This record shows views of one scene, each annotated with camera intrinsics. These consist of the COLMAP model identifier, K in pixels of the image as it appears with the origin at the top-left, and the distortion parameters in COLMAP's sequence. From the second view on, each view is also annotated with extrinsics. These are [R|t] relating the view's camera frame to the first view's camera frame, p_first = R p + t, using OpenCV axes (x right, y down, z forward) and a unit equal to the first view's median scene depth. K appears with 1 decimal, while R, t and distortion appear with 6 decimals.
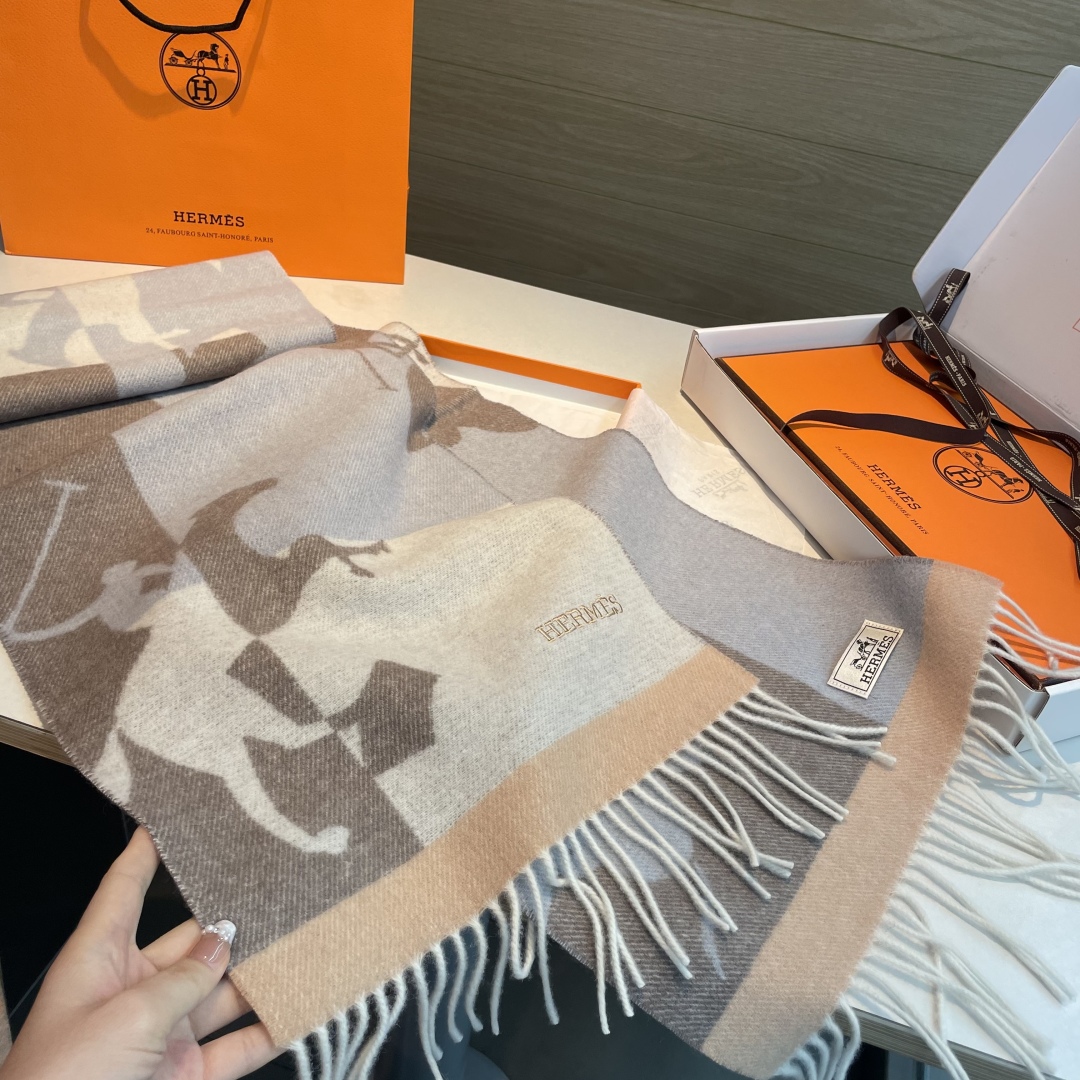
lens RADIAL K [[1053.8, 0, 582.0], [0, 1053.8, 507.1], [0, 0, 1]] dist [0.022885, 0.000000]
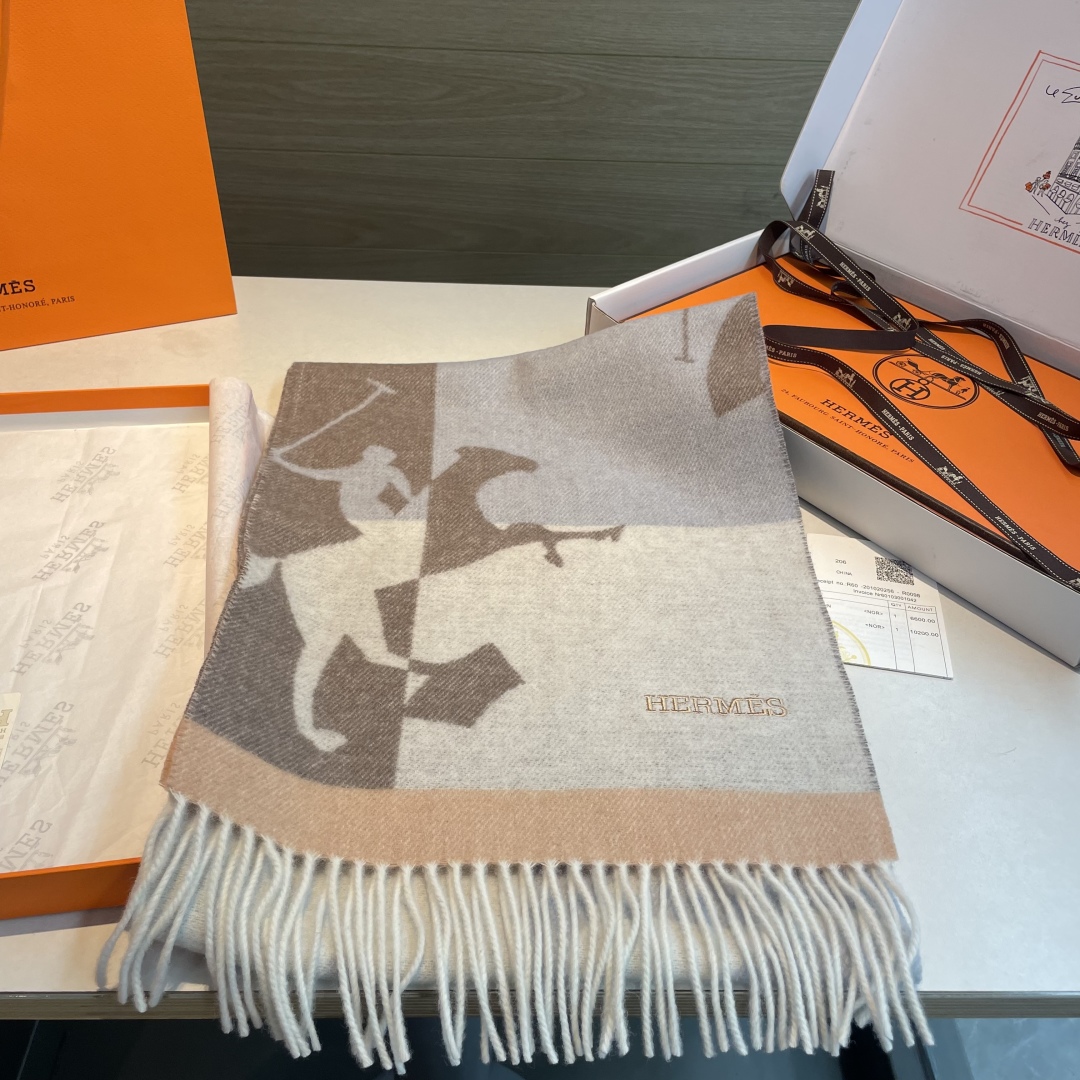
lens RADIAL K [[1053.8, 0, 522.7], [0, 1053.8, 519.0], [0, 0, 1]] dist [0.022885, 0.000000]
pose [[0.951139, -0.258728, 0.168505, -0.140011], [0.244012, 0.964264, 0.103217, -0.082558], [-0.189188, -0.057056, 0.980282, 0.092282]]
